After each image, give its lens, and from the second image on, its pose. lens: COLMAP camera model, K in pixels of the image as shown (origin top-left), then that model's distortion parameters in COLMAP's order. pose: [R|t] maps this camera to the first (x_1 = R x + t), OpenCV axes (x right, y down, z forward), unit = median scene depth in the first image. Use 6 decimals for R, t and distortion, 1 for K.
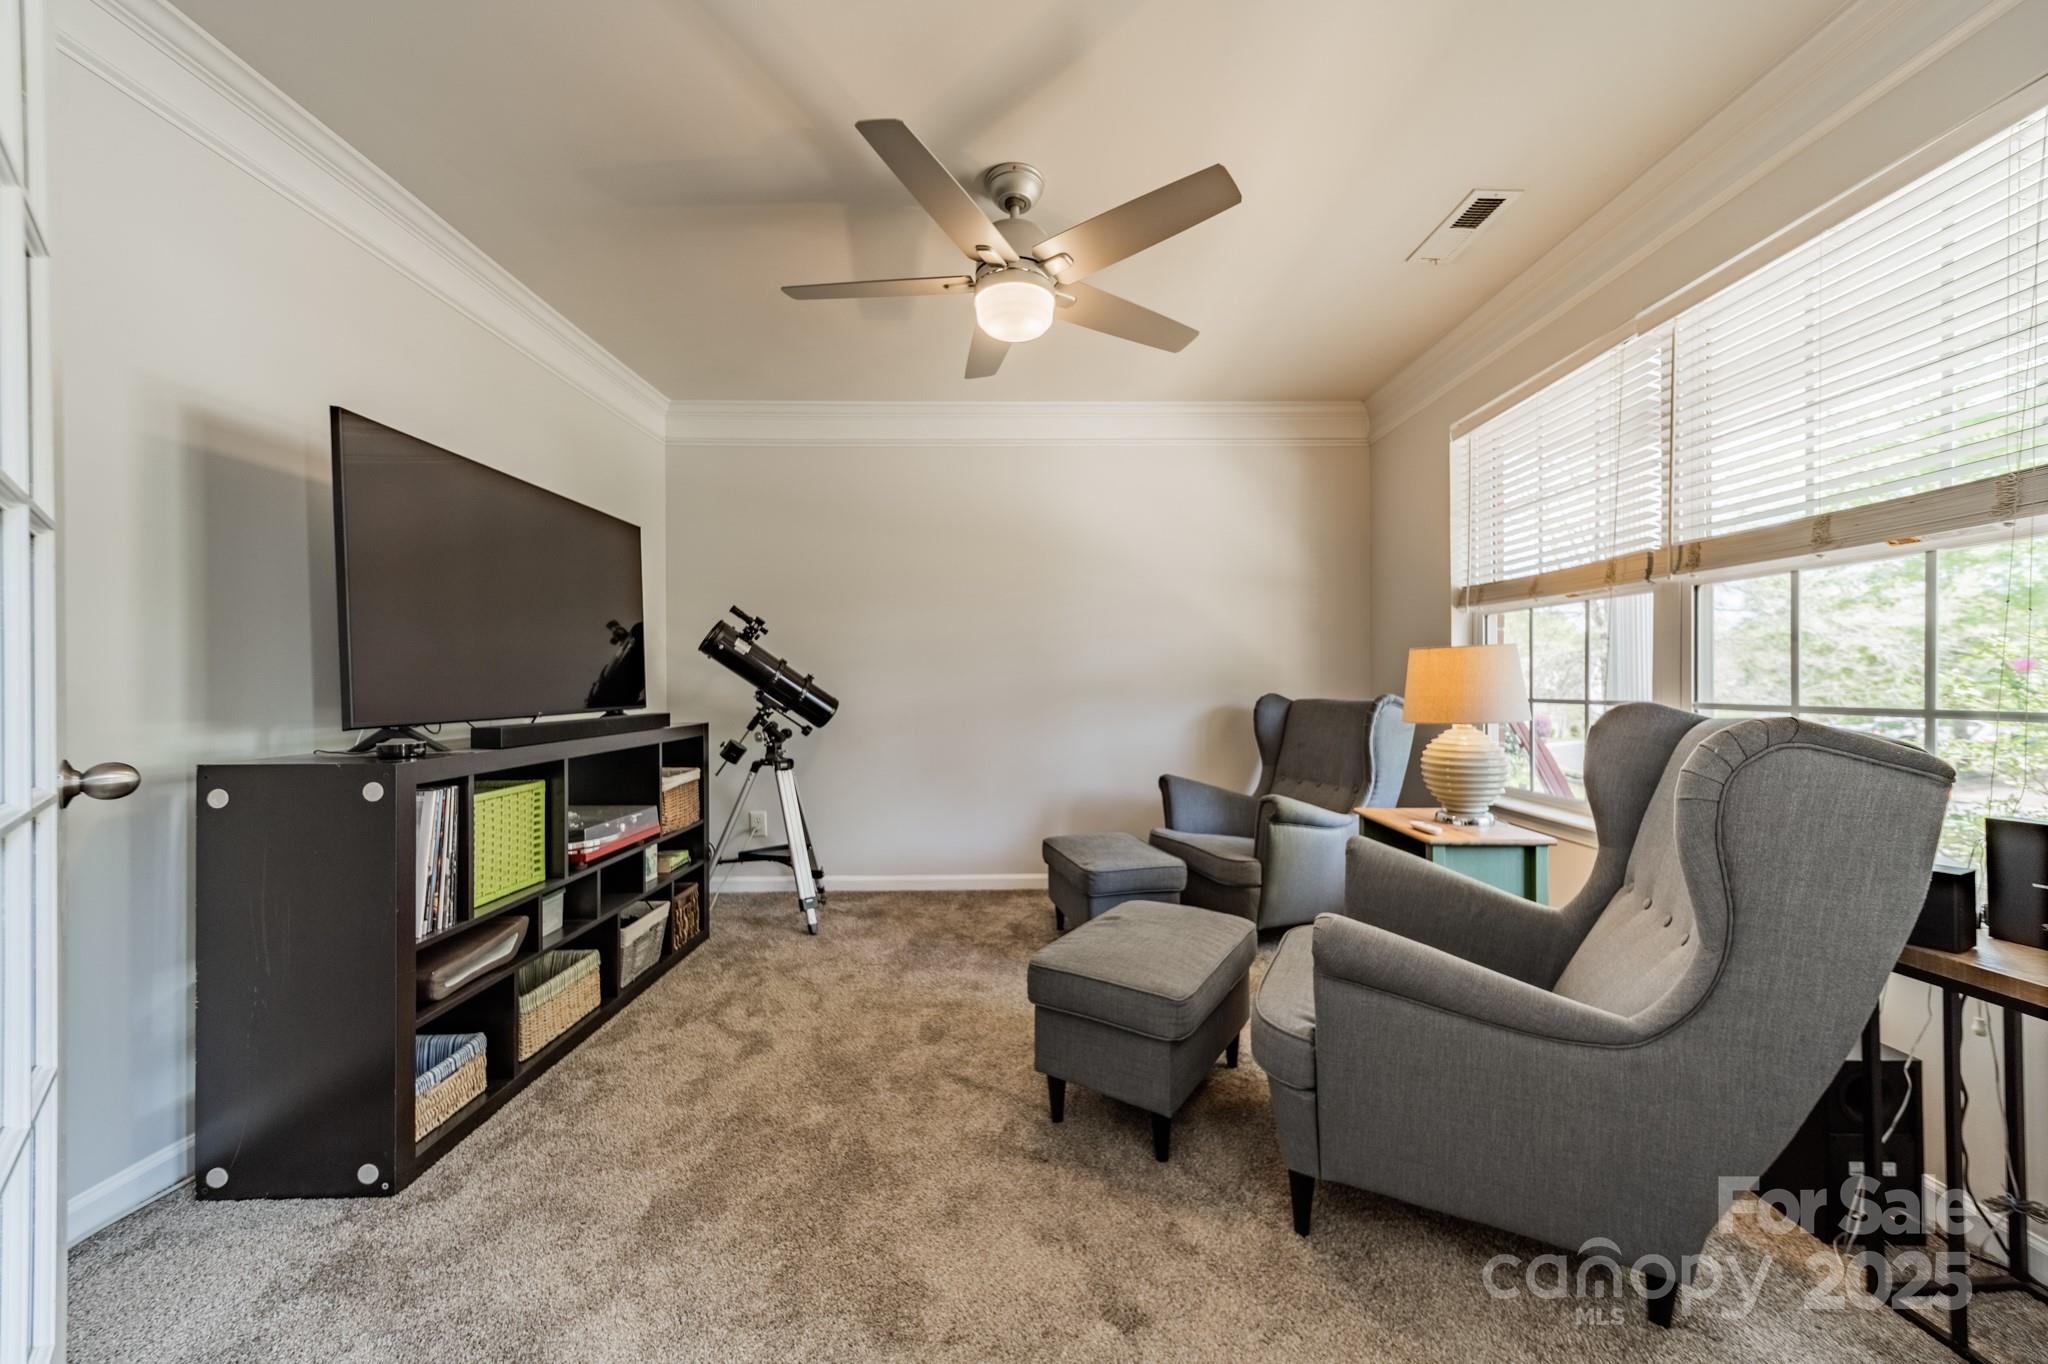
lens RADIAL K [[723.0, 0, 1027.5], [0, 723.0, 686.9], [0, 0, 1]] dist [0.005899, 0.000231]
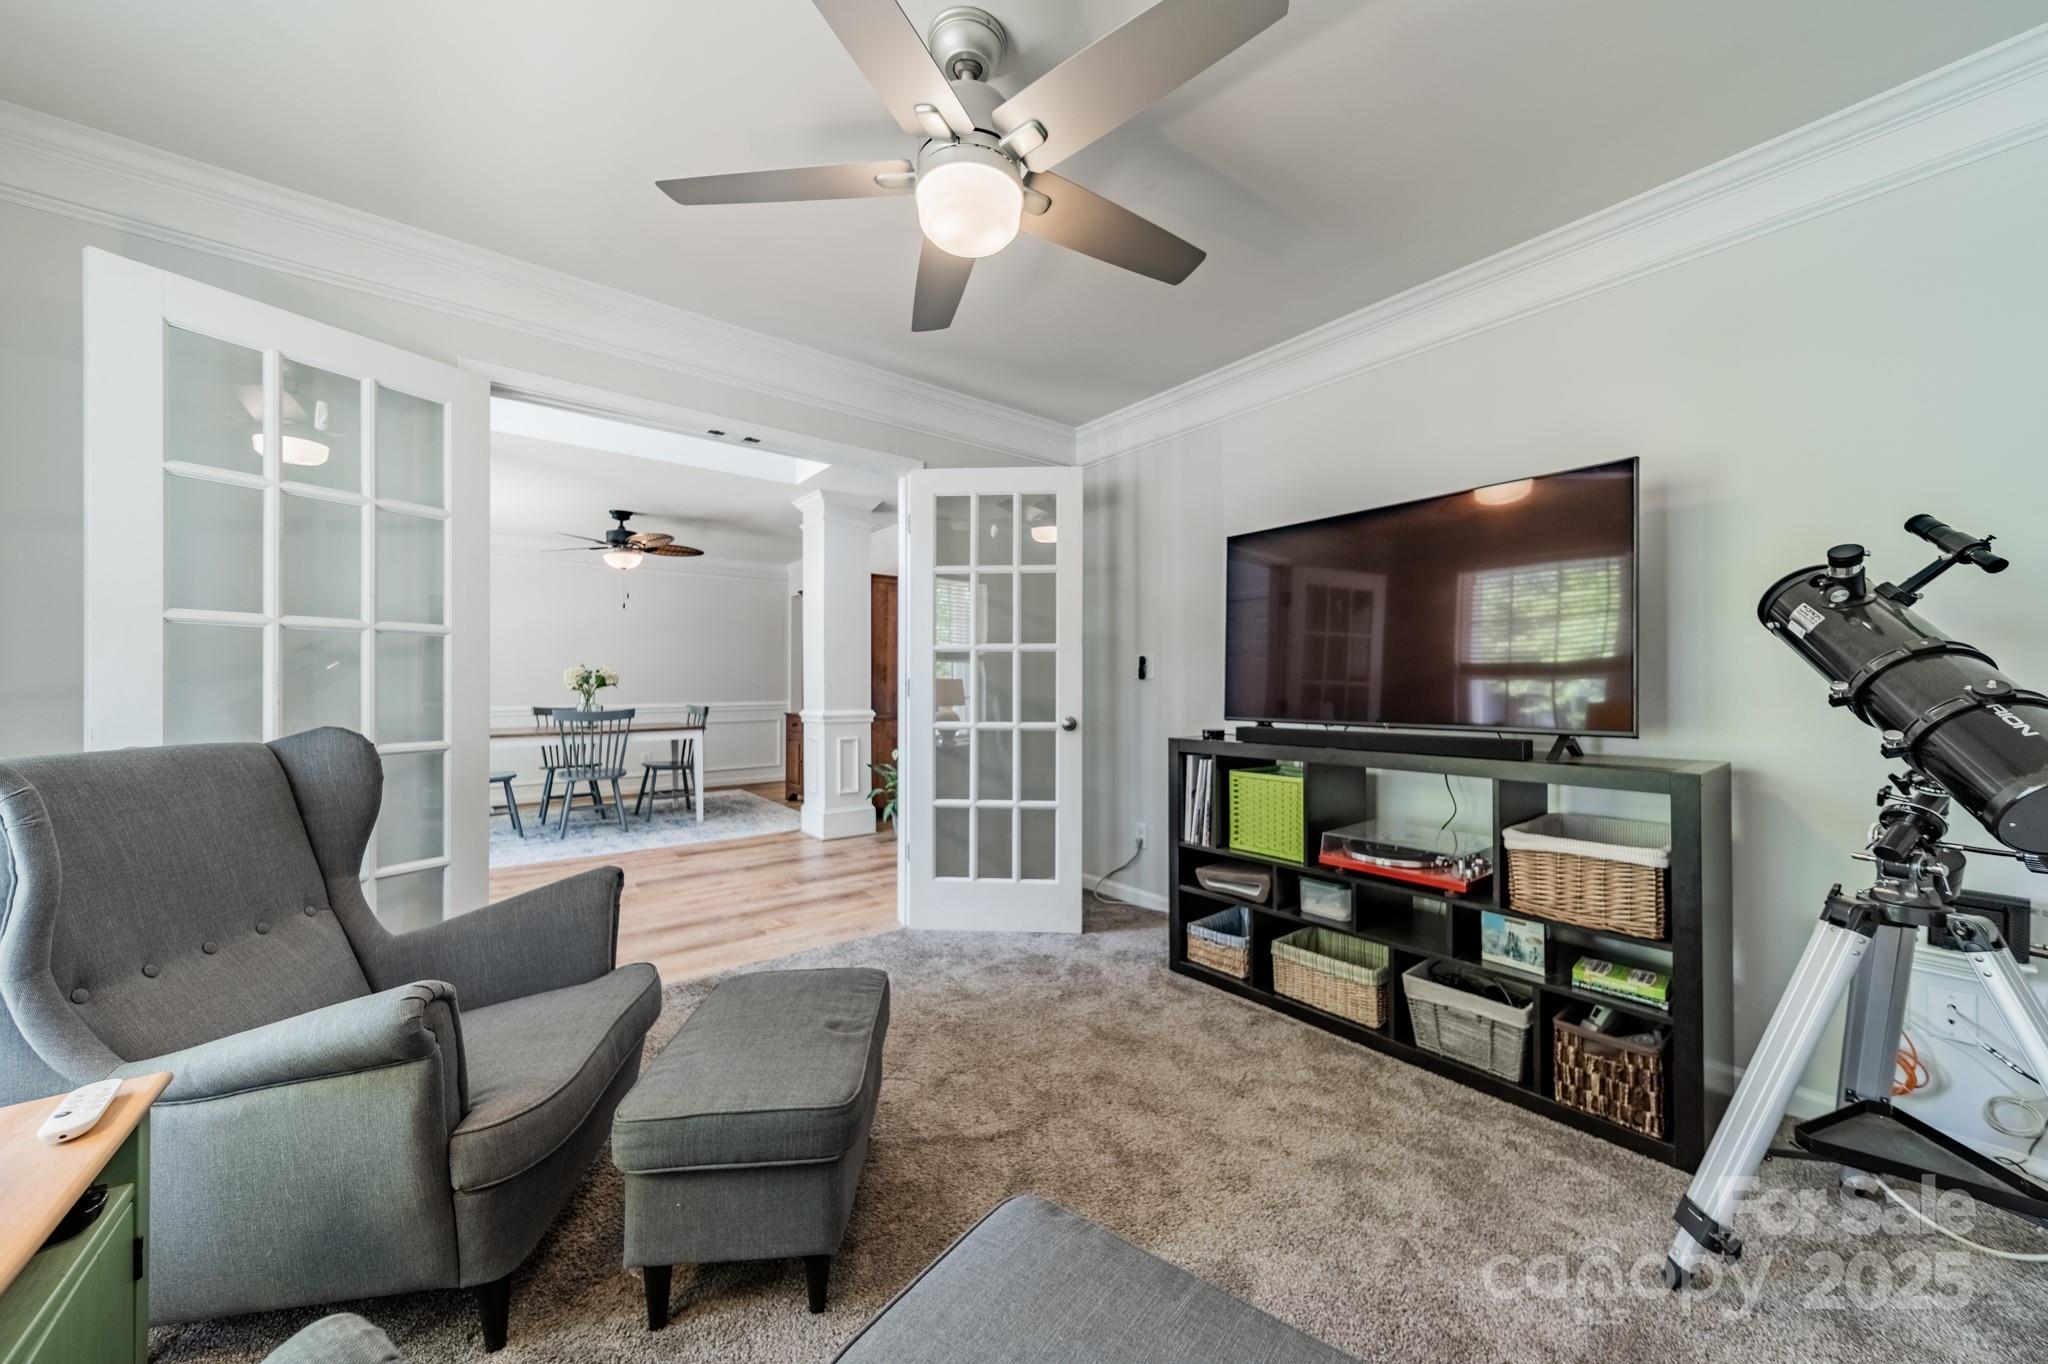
lens RADIAL K [[723.0, 0, 1034.0], [0, 723.0, 685.0], [0, 0, 1]] dist [0.005899, 0.000231]
pose [[-0.793864, 0.008364, -0.608038, 0.401862], [0.008435, 0.999961, 0.002742, -0.030890], [0.608037, -0.002952, -0.793903, 1.684856]]
